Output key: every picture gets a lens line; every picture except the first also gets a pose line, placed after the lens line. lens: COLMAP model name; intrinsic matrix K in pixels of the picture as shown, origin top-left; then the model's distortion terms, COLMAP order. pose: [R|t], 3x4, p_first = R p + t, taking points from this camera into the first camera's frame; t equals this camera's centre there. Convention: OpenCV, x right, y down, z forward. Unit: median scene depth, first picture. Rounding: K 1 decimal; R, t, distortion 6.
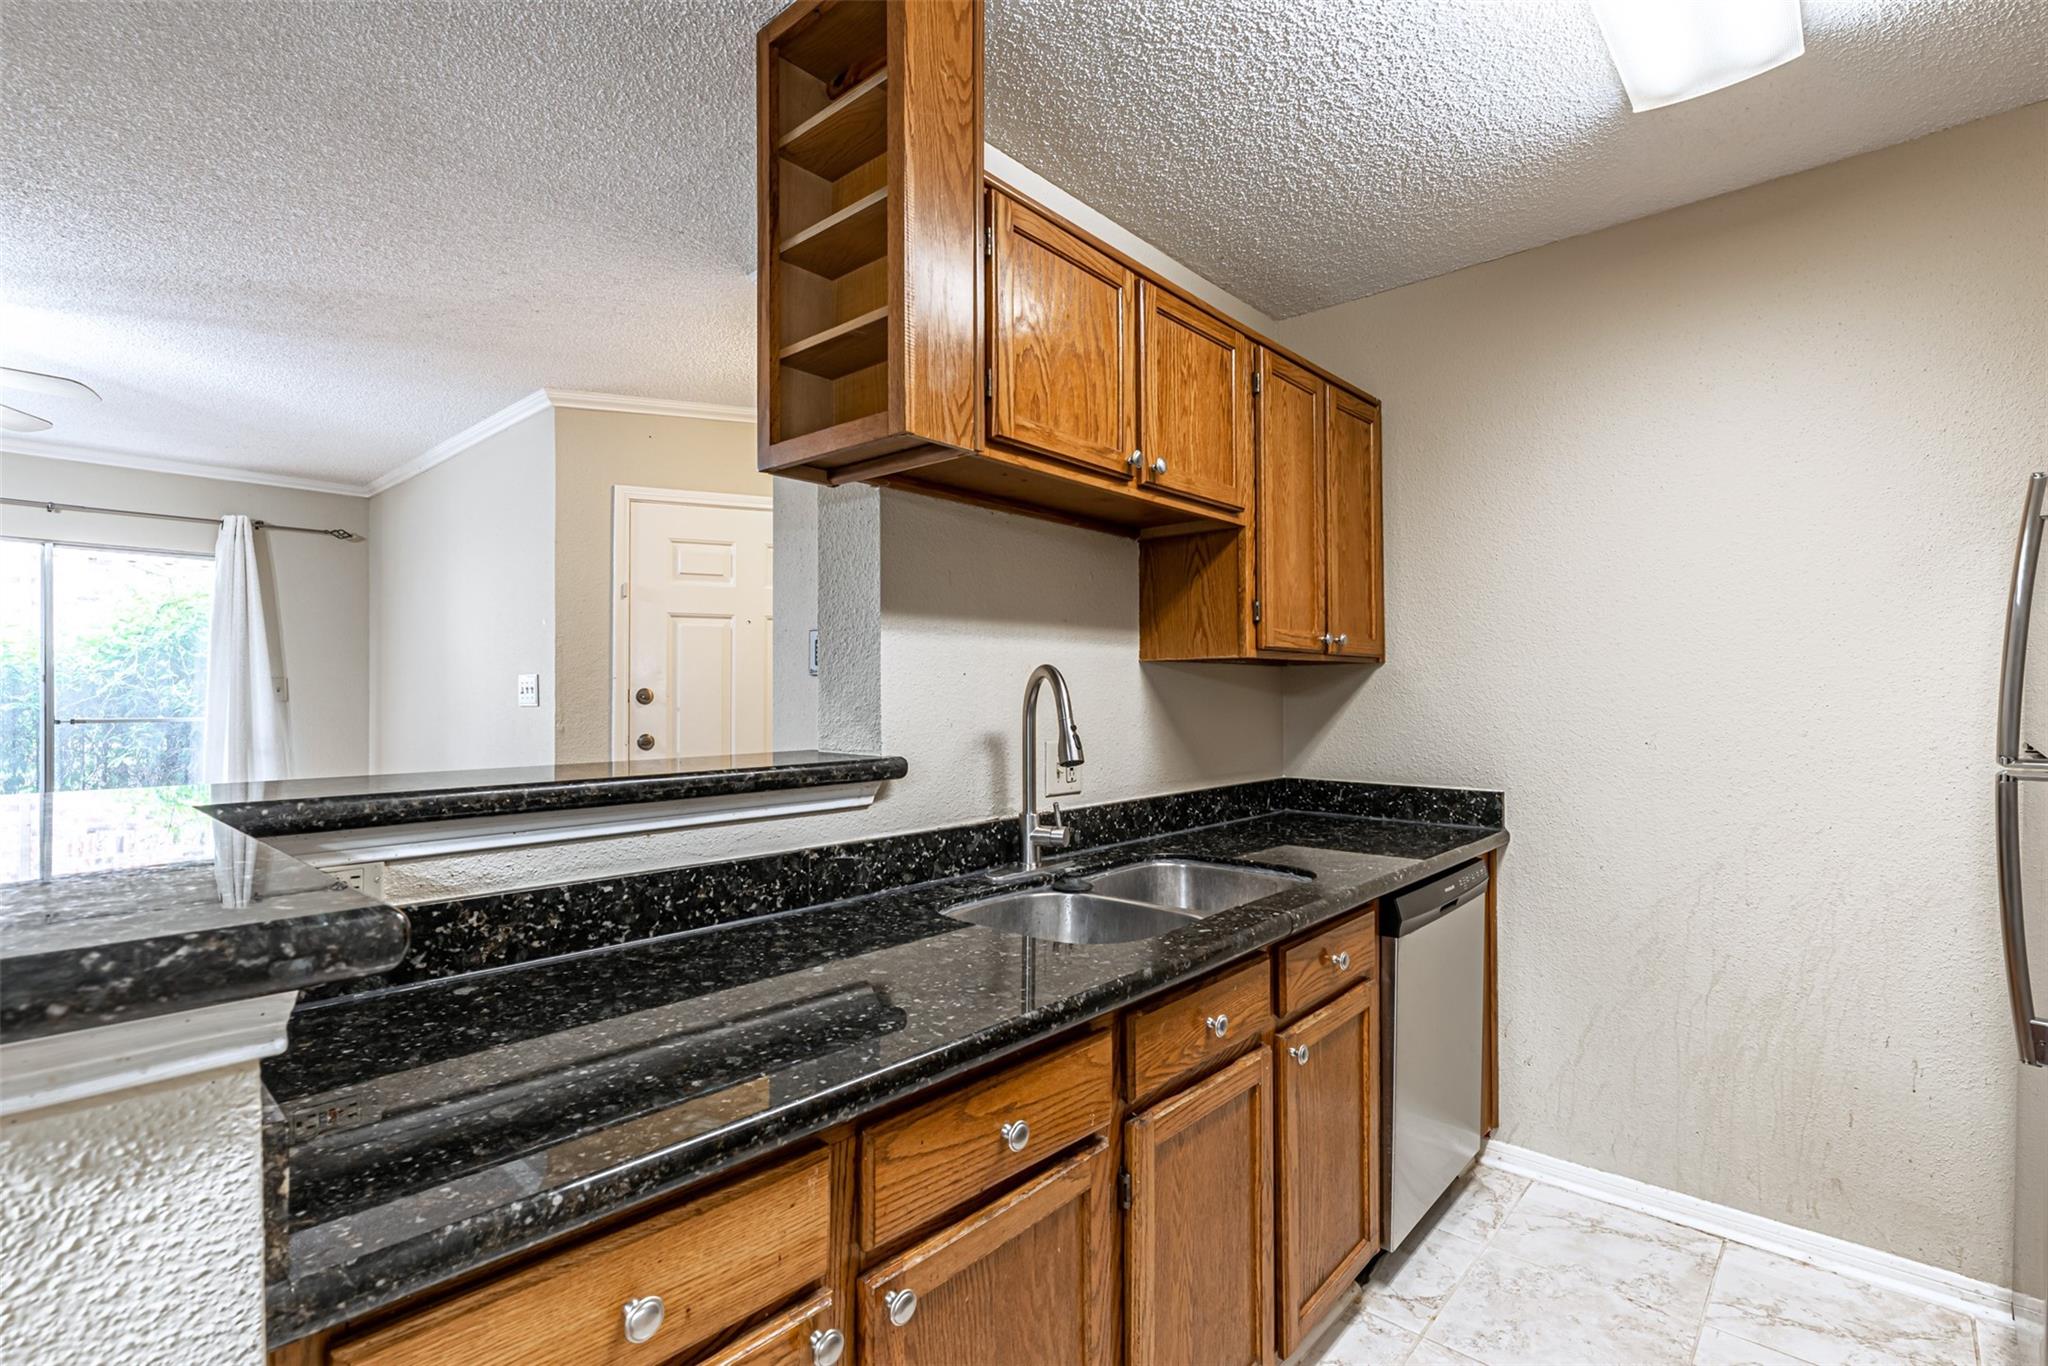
lens RADIAL K [[964.9, 0, 1026.1], [0, 964.9, 695.0], [0, 0, 1]] dist [-0.003489, 0.000130]
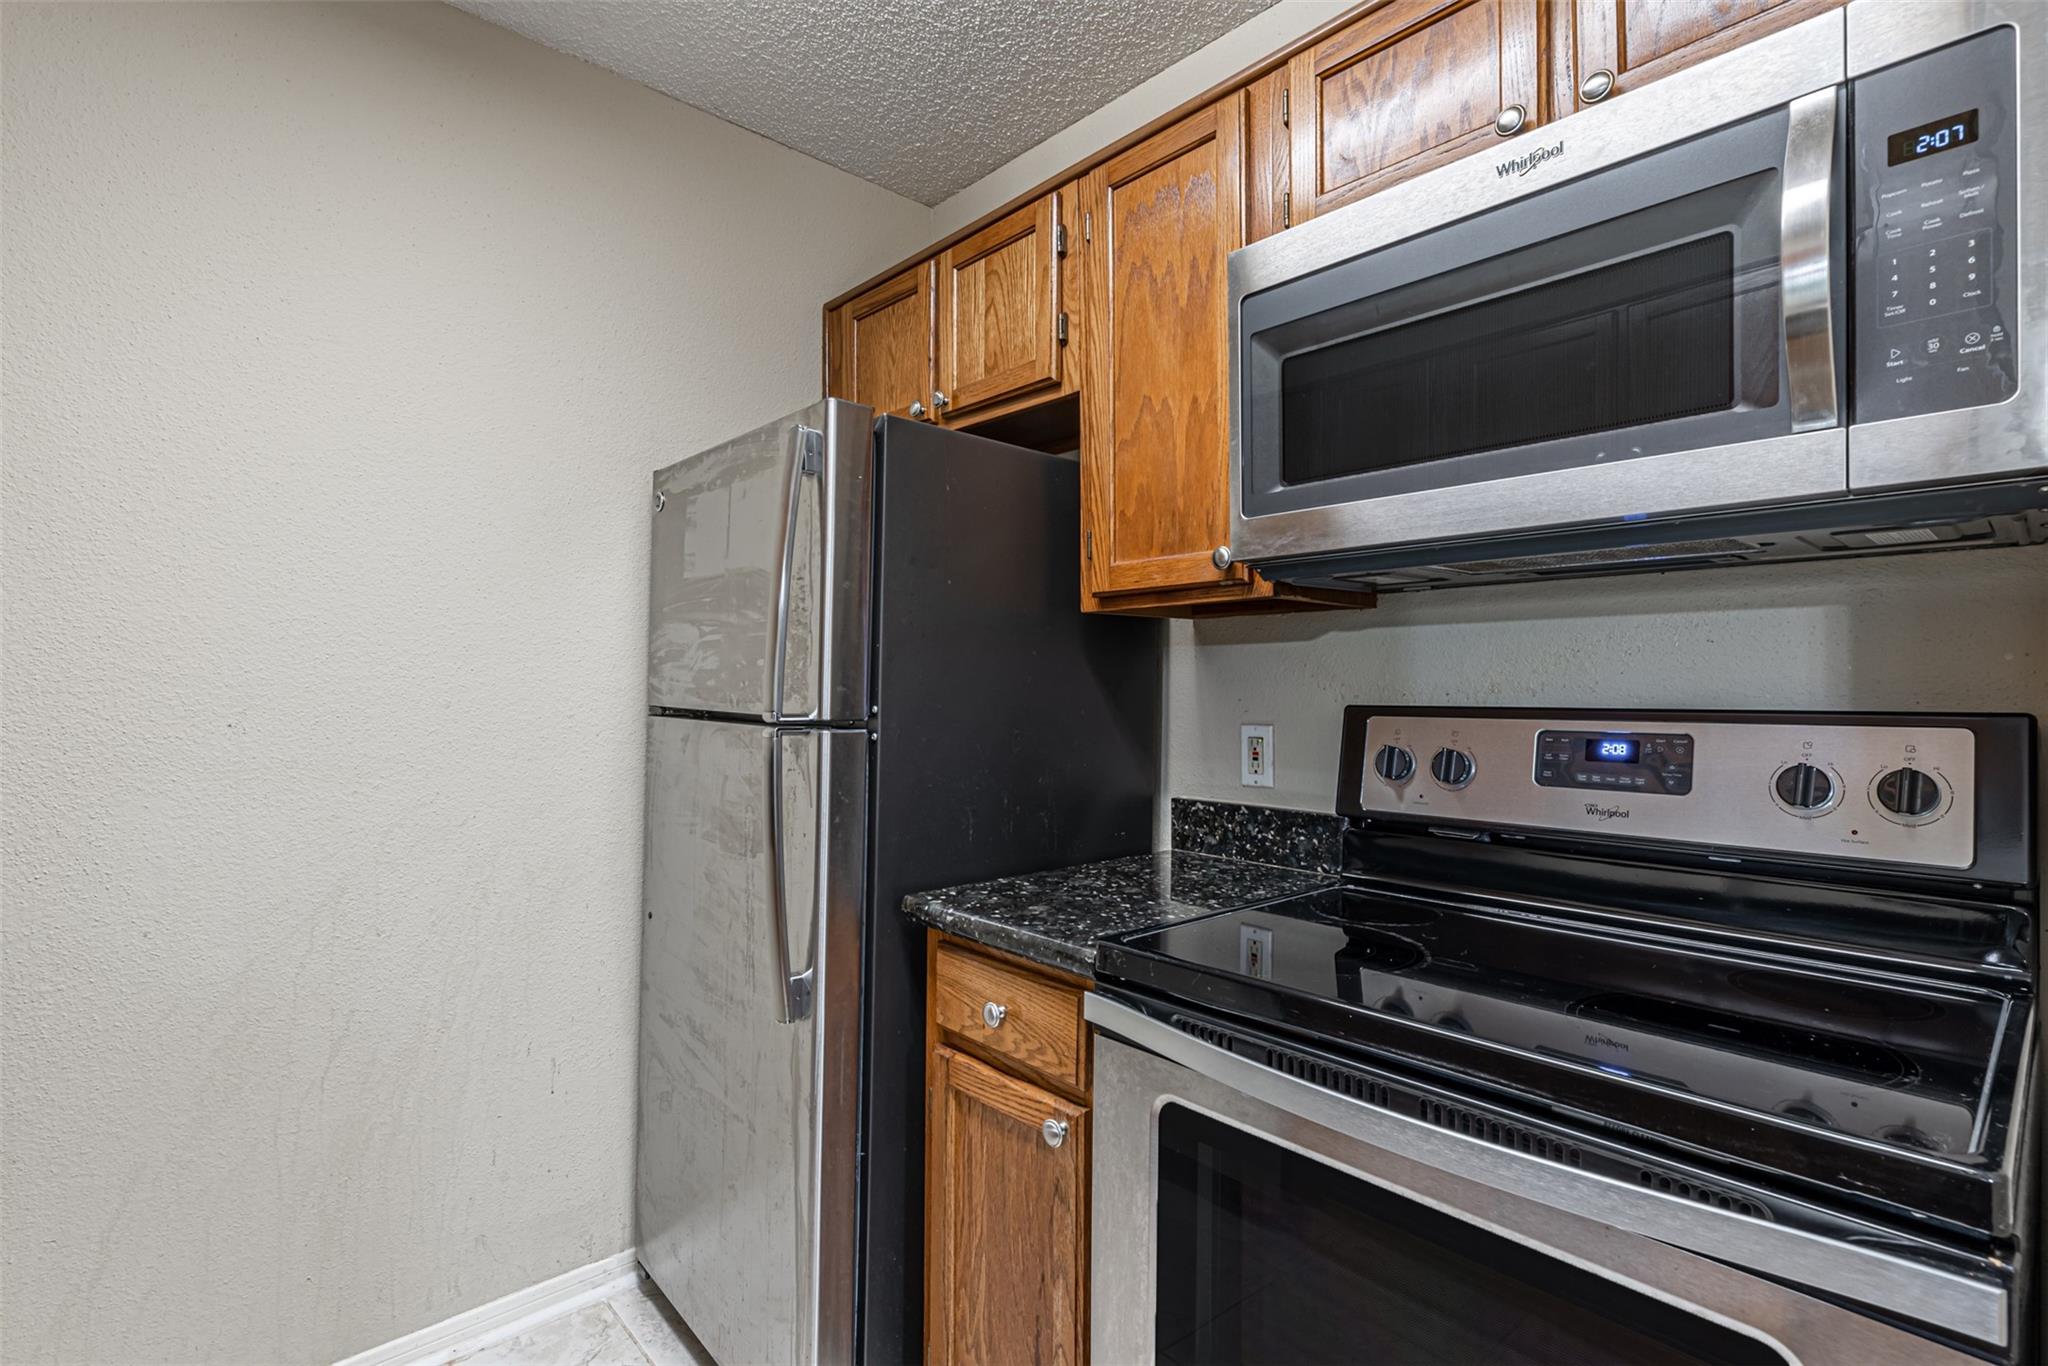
lens RADIAL K [[959.6, 0, 1020.8], [0, 959.6, 687.4], [0, 0, 1]] dist [-0.000802, -0.000189]
pose [[0.094109, 0.003919, 0.995554, 0.056900], [0.003363, 0.999985, -0.004255, 0.032983], [-0.995556, 0.003749, 0.094094, 0.484869]]
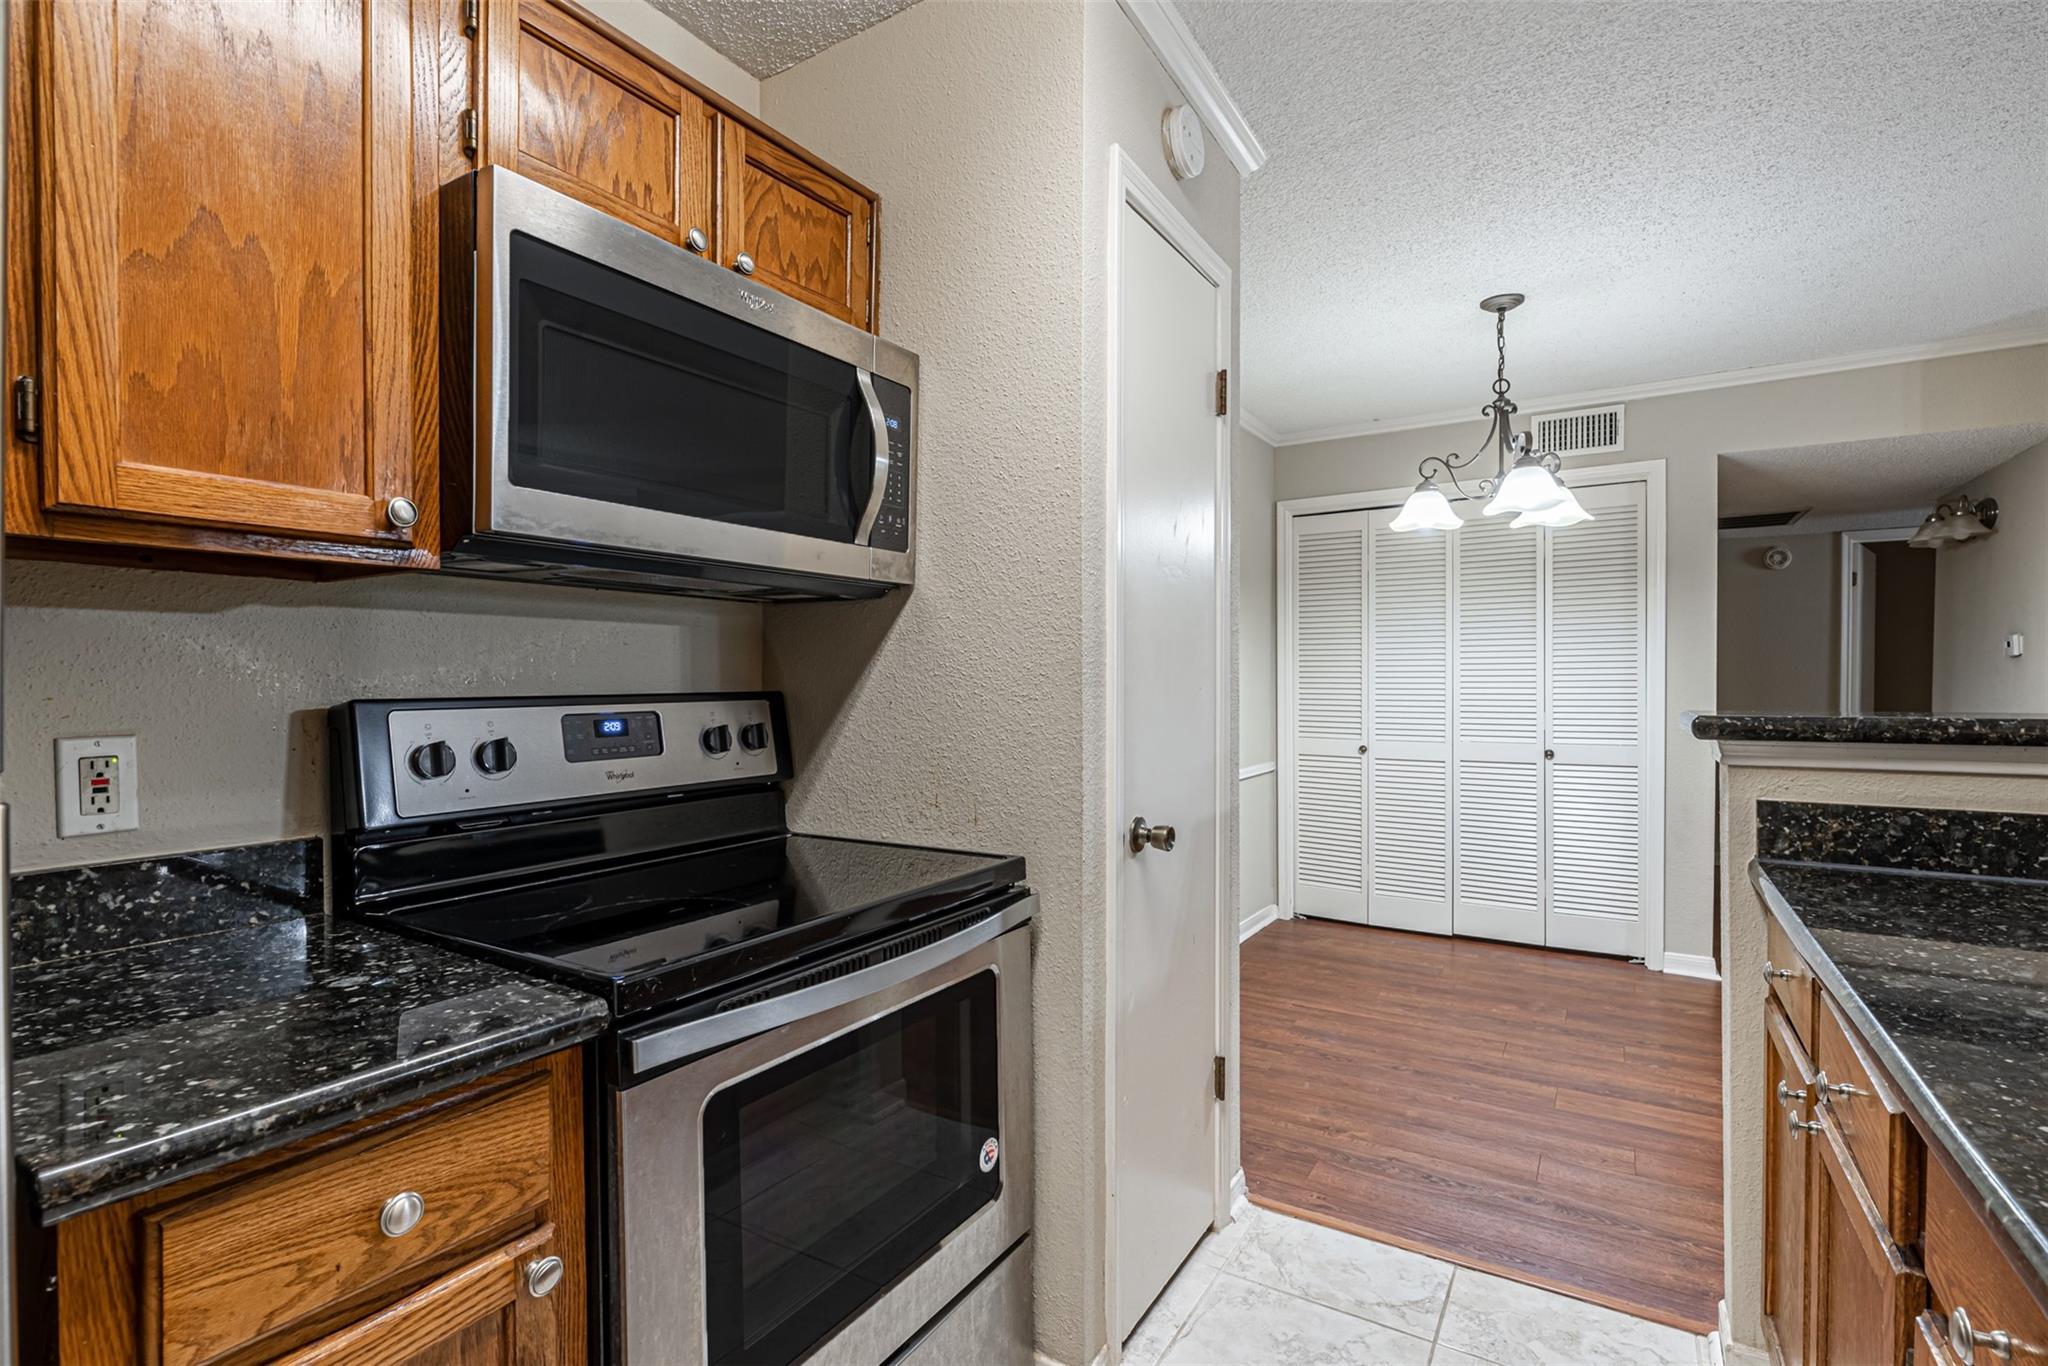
lens RADIAL K [[959.6, 0, 1020.8], [0, 959.6, 687.4], [0, 0, 1]] dist [-0.000802, -0.000189]
pose [[-0.983358, 0.005497, -0.181594, 0.530379], [0.002488, 0.999856, 0.016790, 0.026833], [0.181660, 0.016059, -0.983230, 1.011677]]
